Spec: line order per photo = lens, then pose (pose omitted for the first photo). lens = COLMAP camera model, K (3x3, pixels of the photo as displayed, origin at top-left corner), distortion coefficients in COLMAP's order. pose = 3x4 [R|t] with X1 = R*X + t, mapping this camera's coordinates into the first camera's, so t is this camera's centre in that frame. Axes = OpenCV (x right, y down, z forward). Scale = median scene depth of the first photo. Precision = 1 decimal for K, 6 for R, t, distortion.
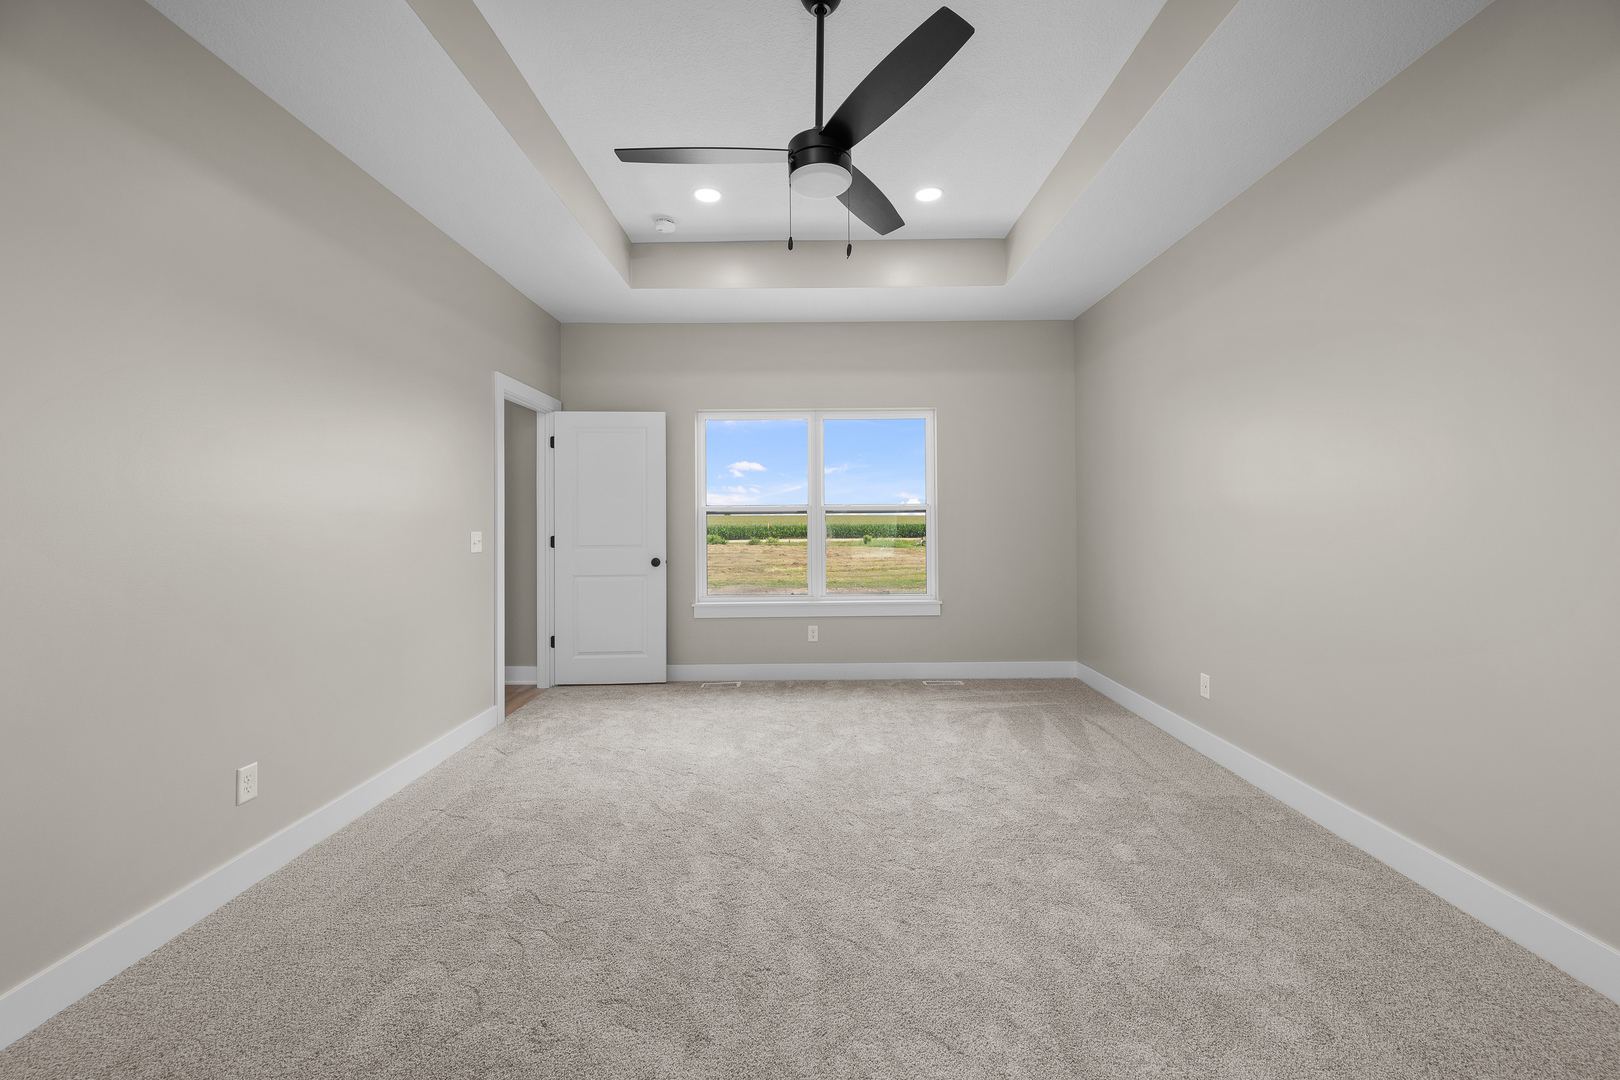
lens RADIAL K [[645.7, 0, 804.0], [0, 645.7, 509.8], [0, 0, 1]] dist [-0.002509, -0.000723]
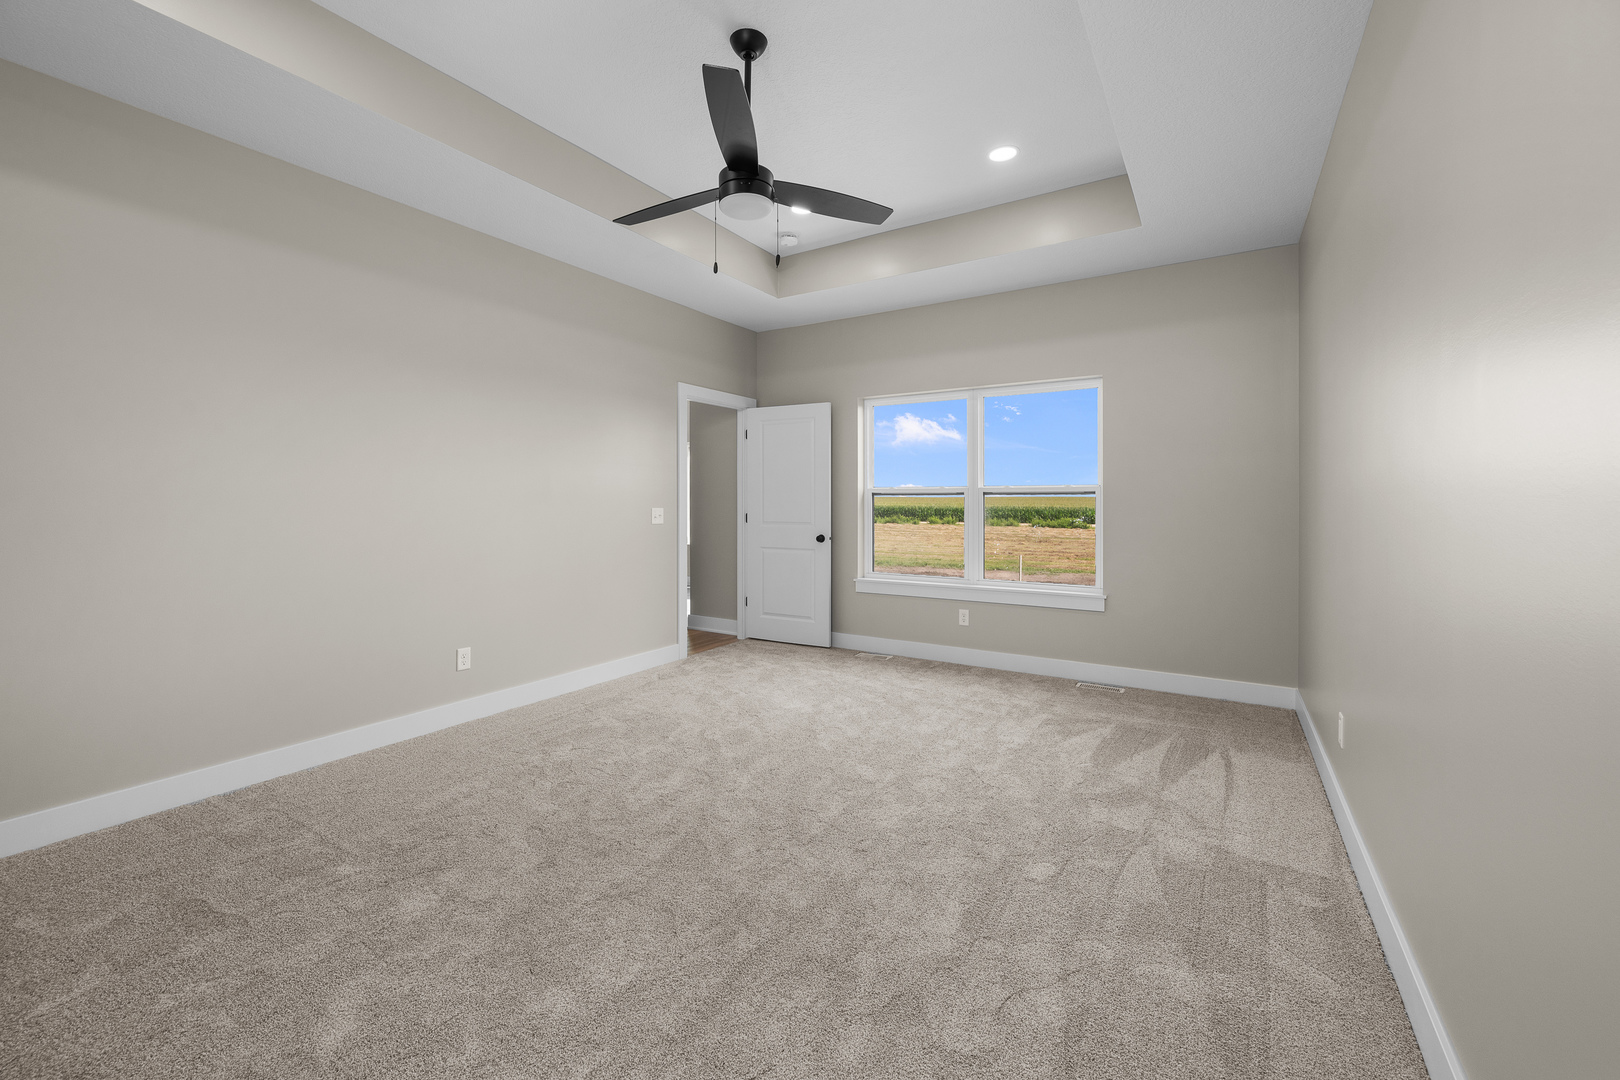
lens RADIAL K [[645.7, 0, 777.5], [0, 645.7, 502.7], [0, 0, 1]] dist [-0.002509, -0.000723]
pose [[0.846664, 0.010872, -0.532016, 0.354851], [-0.000920, 0.999820, 0.018968, -0.001843], [0.532127, -0.015571, 0.846522, 0.023406]]
